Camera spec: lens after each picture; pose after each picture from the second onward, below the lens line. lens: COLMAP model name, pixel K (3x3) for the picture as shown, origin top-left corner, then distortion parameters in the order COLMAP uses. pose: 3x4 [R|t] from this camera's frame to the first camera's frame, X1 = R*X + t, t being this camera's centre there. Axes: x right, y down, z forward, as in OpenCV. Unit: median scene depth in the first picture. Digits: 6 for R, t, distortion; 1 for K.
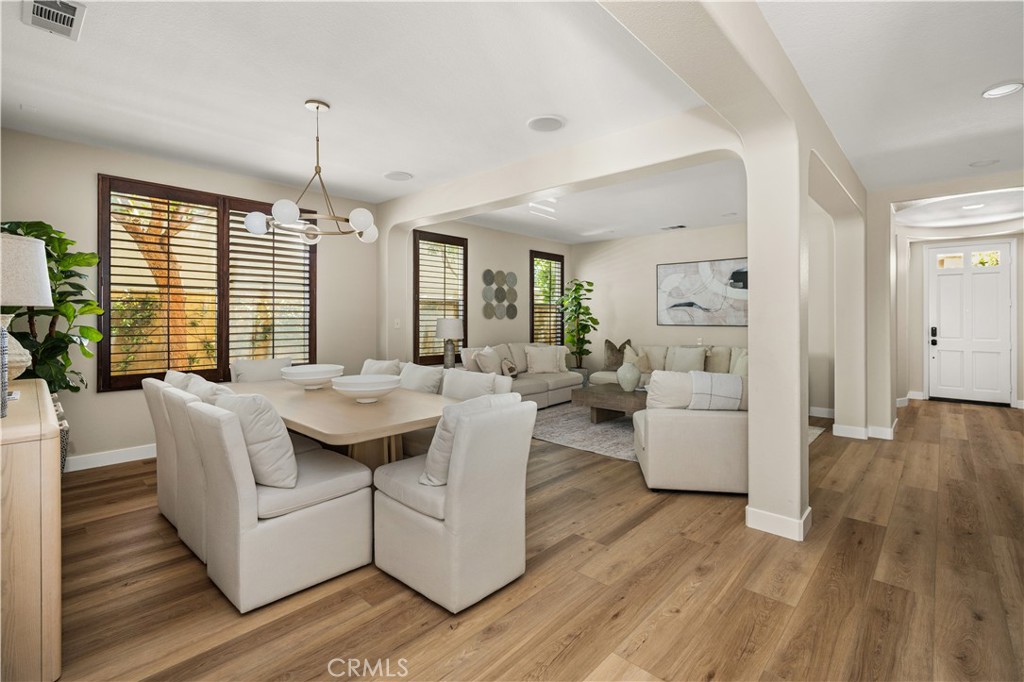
lens RADIAL K [[464.0, 0, 513.6], [0, 464.0, 319.1], [0, 0, 1]] dist [0.000473, -0.000031]
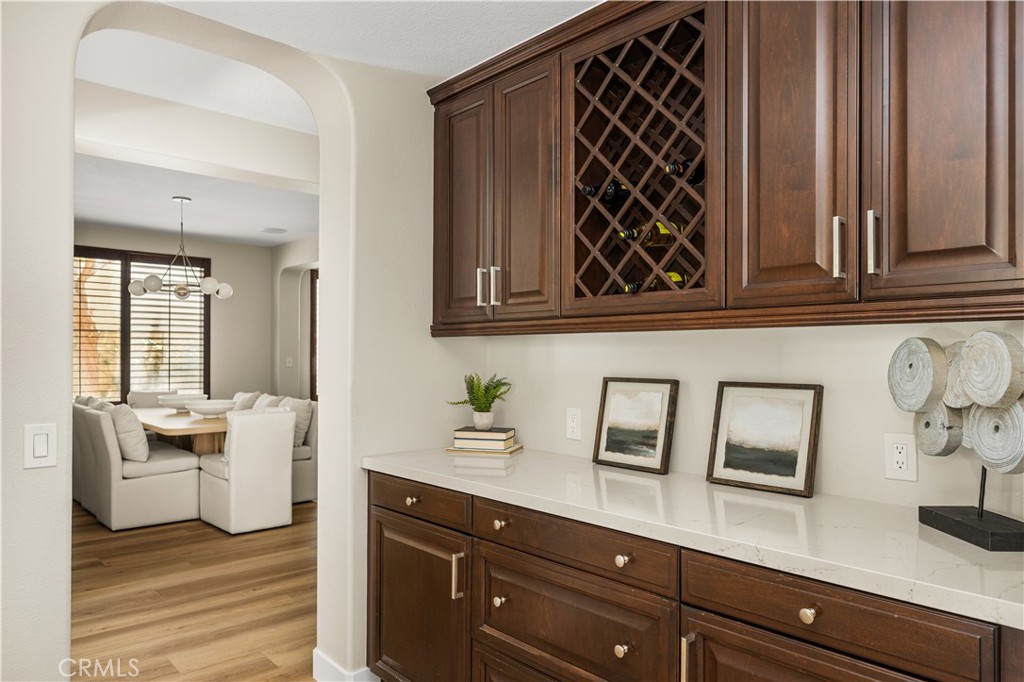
lens RADIAL K [[671.9, 0, 510.7], [0, 671.9, 356.1], [0, 0, 1]] dist [-0.000393, 0.000308]
pose [[0.996057, 0.001180, -0.088702, 0.337035], [-0.001146, 0.999999, 0.000439, -0.004102], [0.088703, -0.000335, 0.996058, -0.411551]]
